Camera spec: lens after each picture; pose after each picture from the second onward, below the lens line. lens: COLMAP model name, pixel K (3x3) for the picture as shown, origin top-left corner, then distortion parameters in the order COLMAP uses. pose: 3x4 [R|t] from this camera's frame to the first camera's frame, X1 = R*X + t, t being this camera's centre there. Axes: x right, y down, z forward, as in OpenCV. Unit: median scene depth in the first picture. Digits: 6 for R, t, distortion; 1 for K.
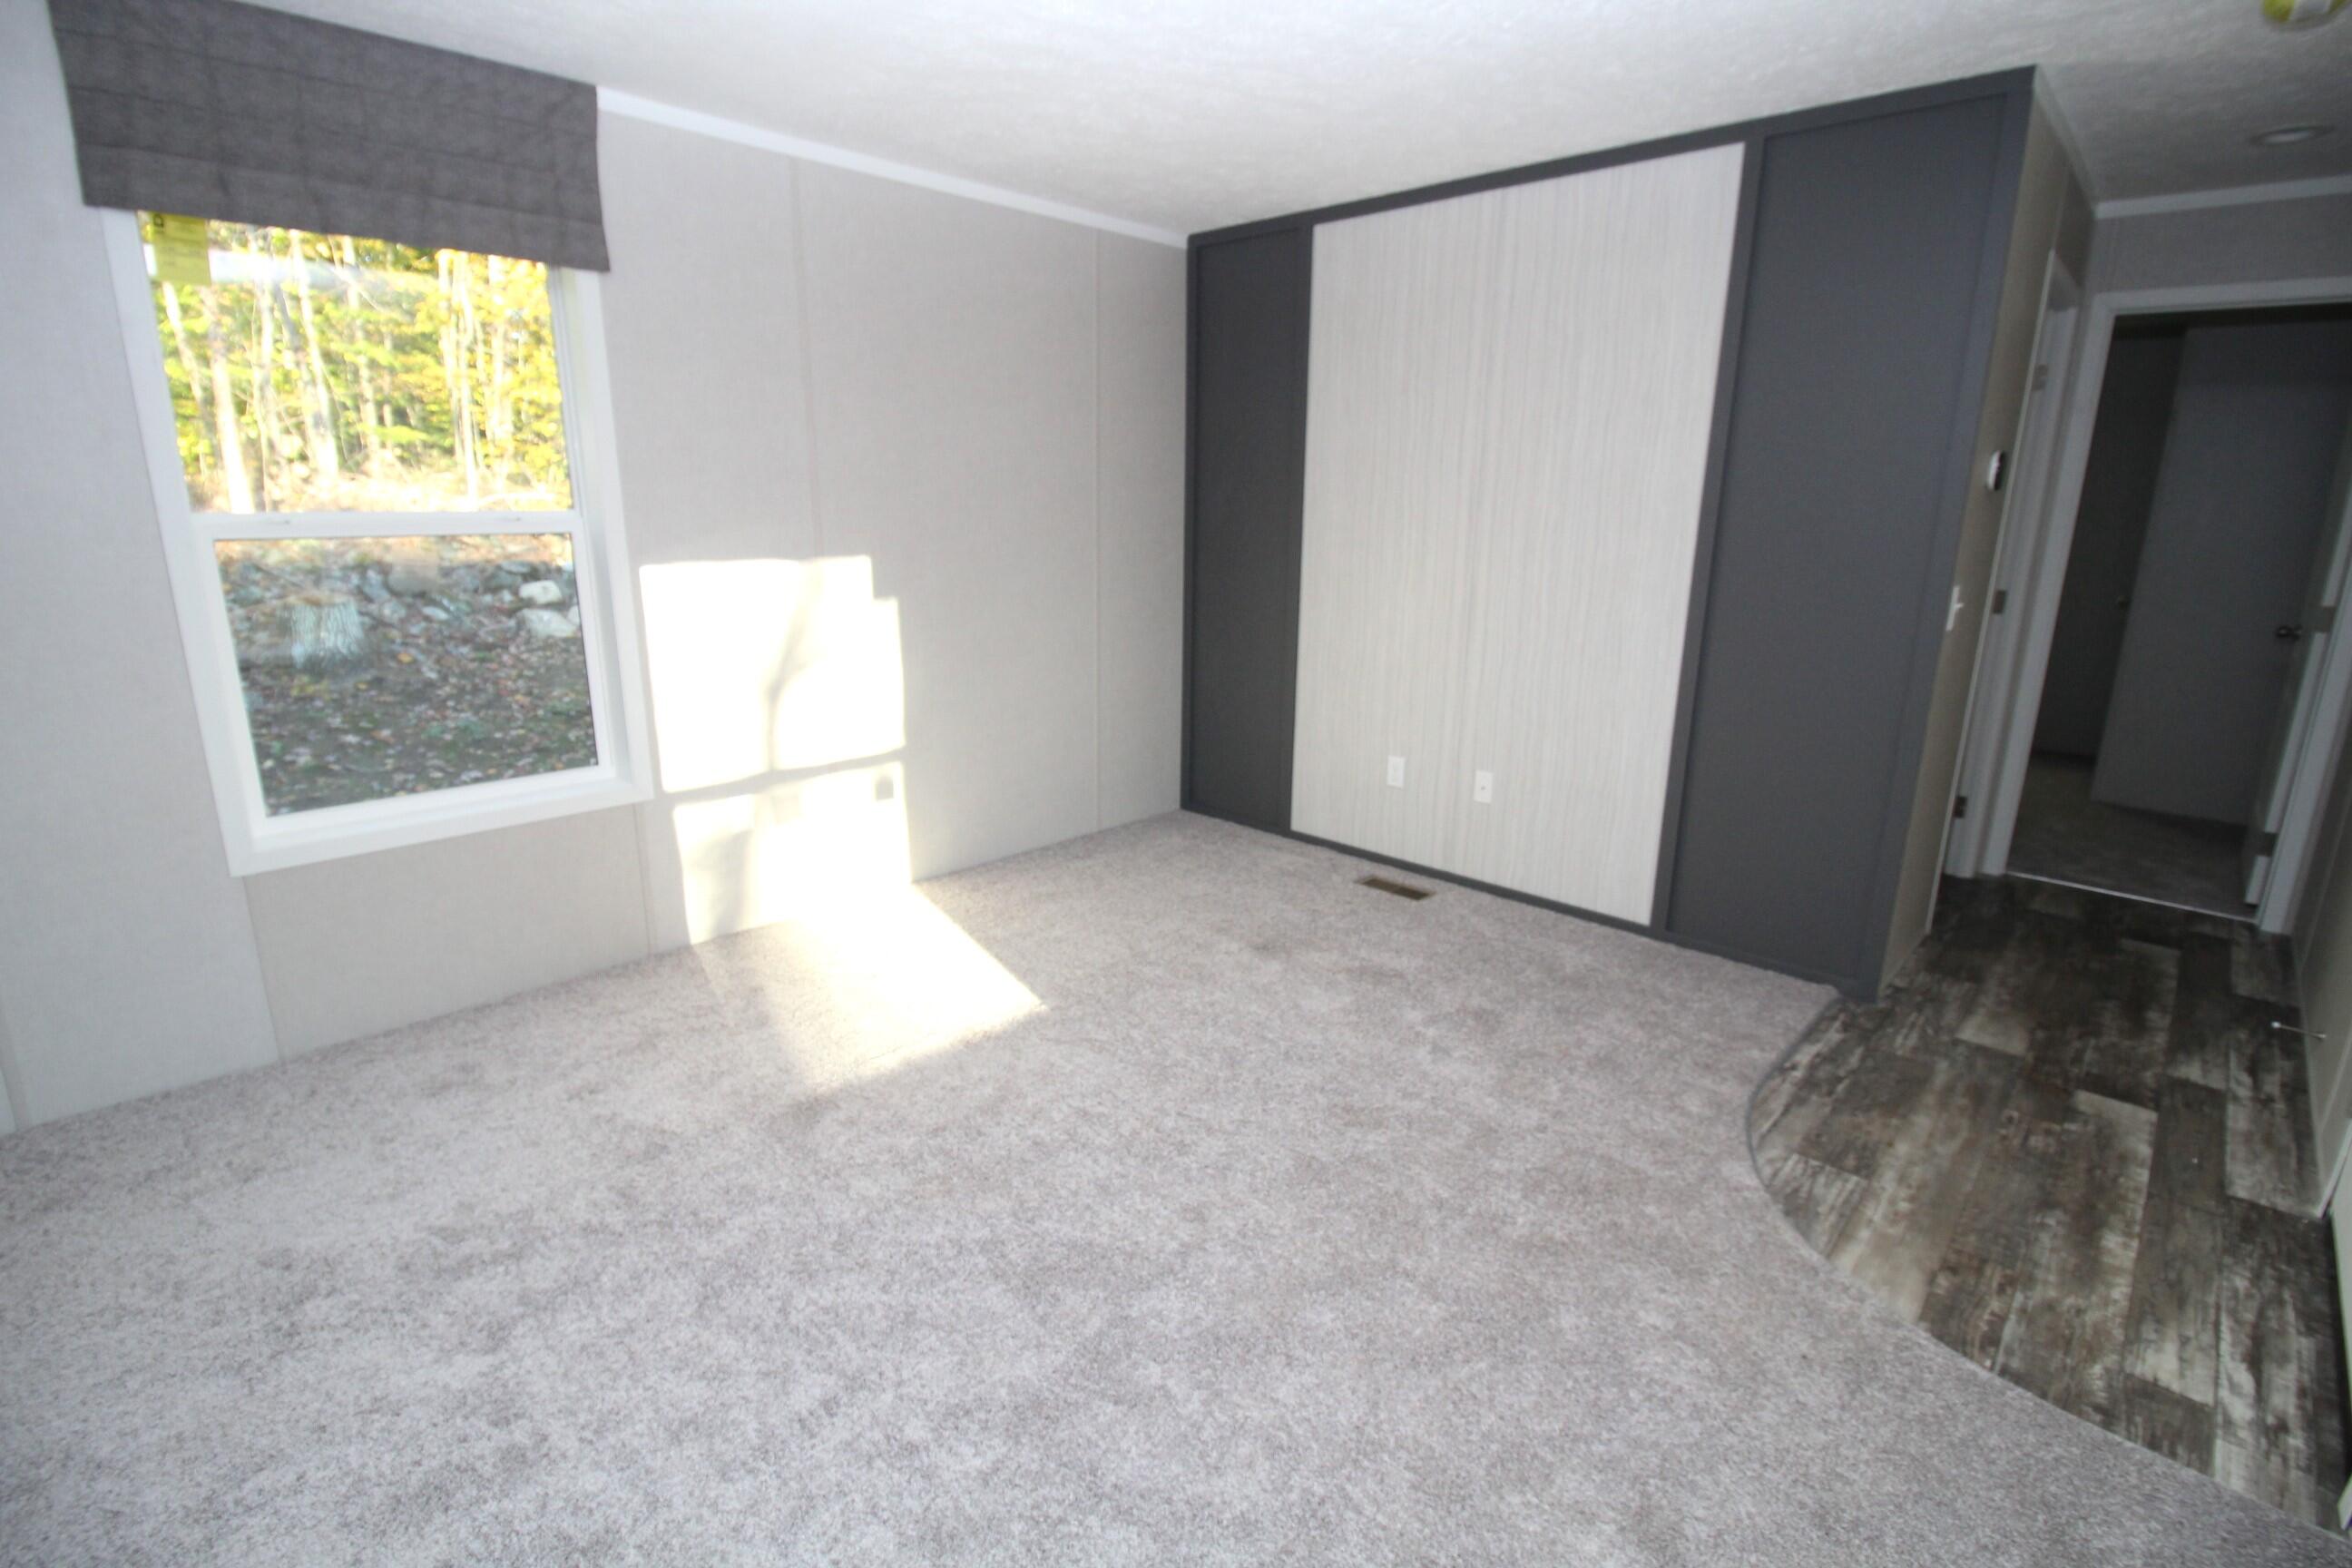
lens RADIAL K [[1084.4, 0, 1184.2], [0, 1084.4, 767.9], [0, 0, 1]] dist [-0.001594, -0.011305]
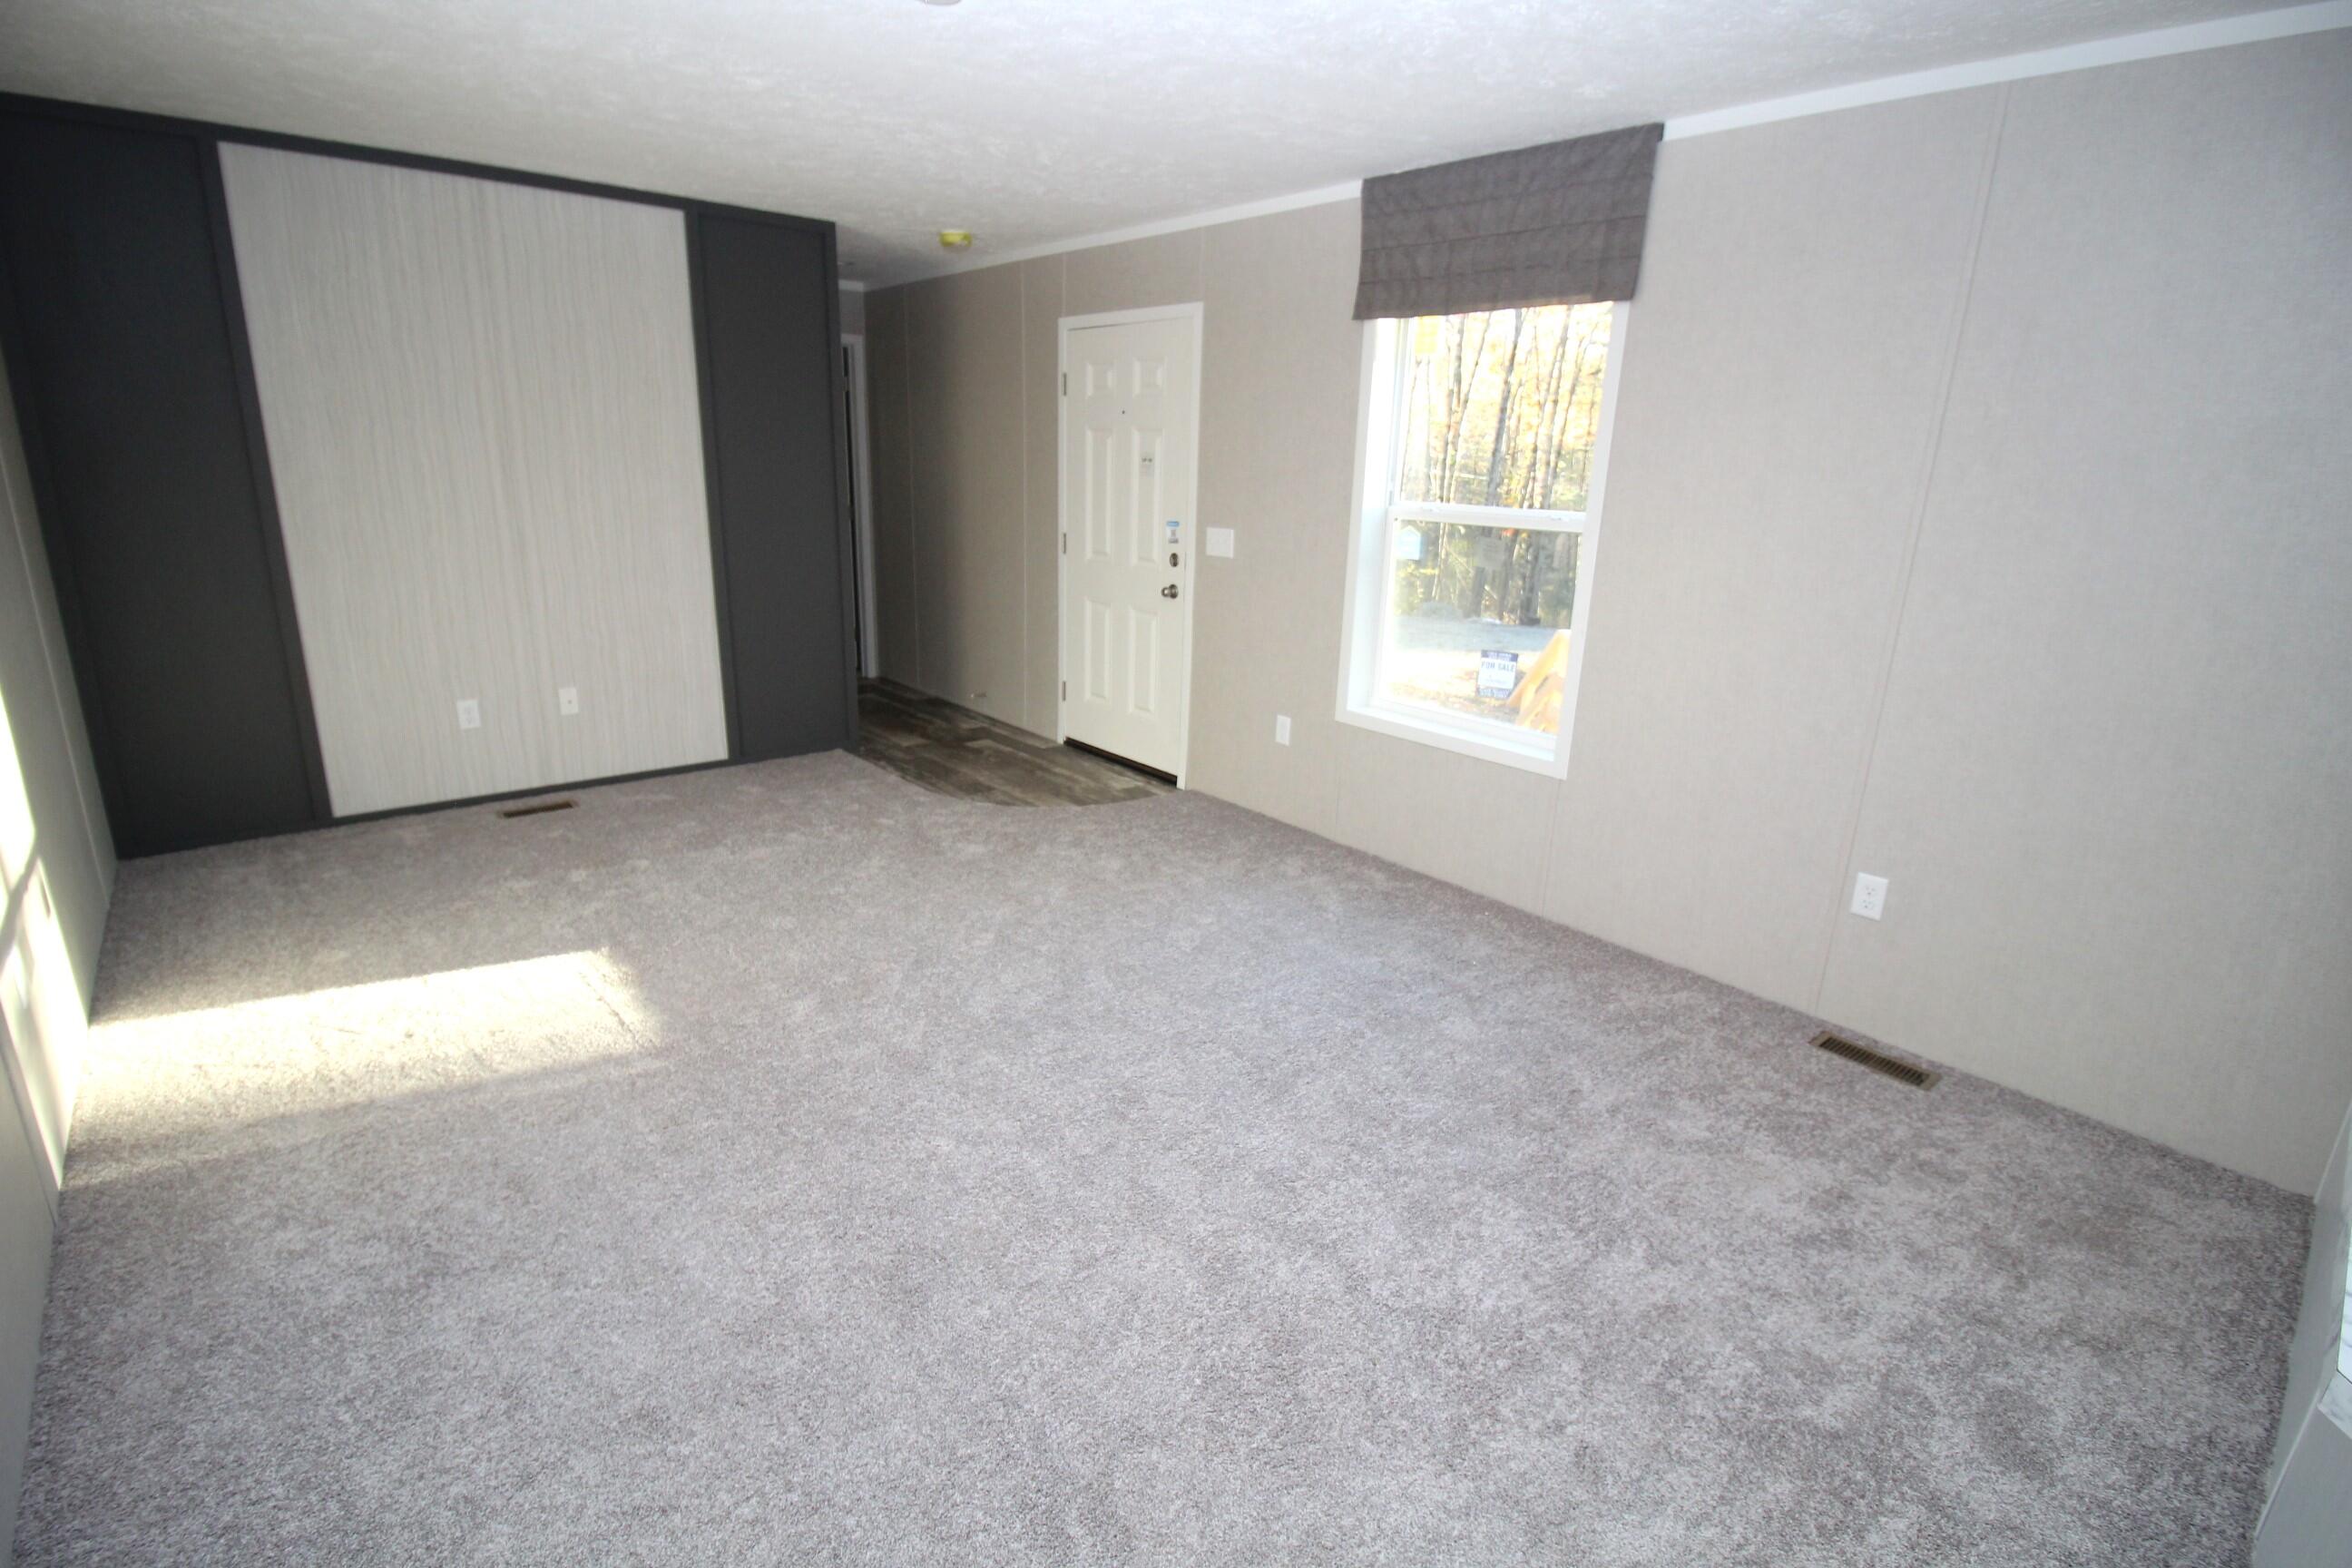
lens RADIAL K [[1084.4, 0, 1179.1], [0, 1084.4, 772.5], [0, 0, 1]] dist [-0.001594, -0.011305]
pose [[0.090178, -0.288907, 0.953101, -1.061729], [0.206734, 0.941585, 0.265856, -0.112501], [-0.974233, 0.173064, 0.144637, 0.262660]]
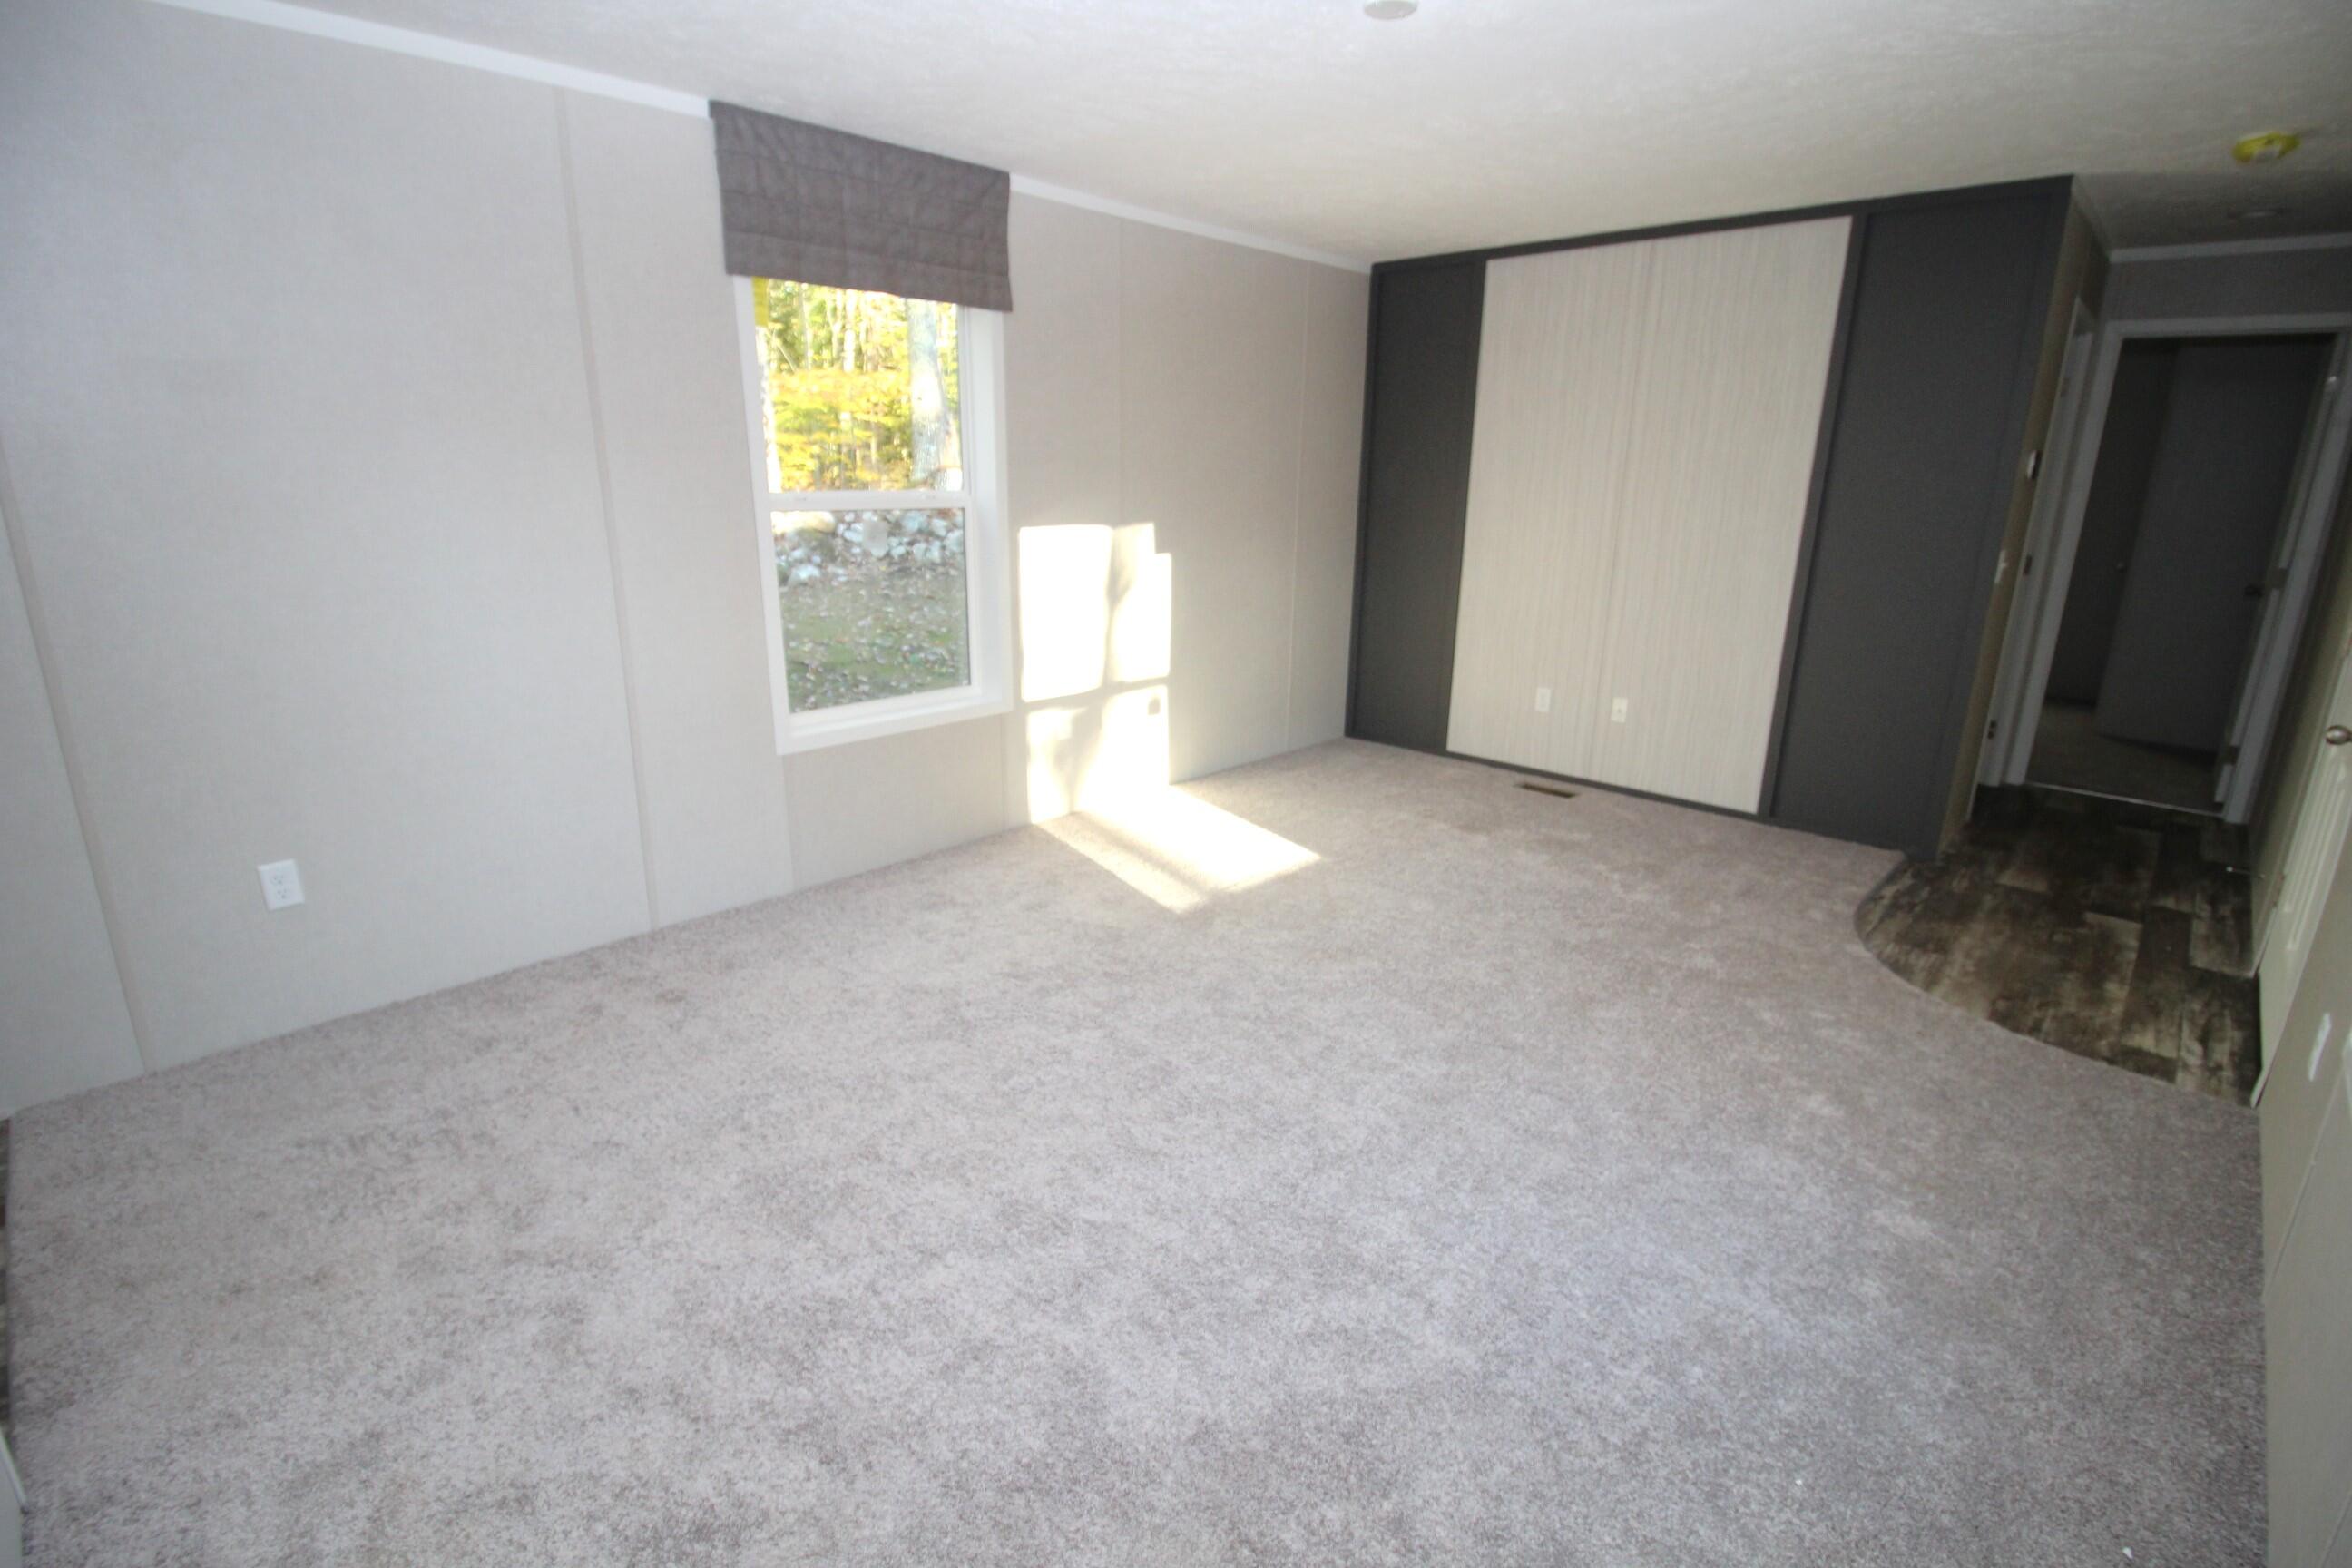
lens RADIAL K [[1084.4, 0, 1182.4], [0, 1084.4, 770.6], [0, 0, 1]] dist [-0.001594, -0.011305]
pose [[0.999990, 0.001345, 0.004351, -0.318282], [-0.001465, 0.999619, 0.027575, 0.071369], [-0.004313, -0.027581, 0.999610, -0.353822]]
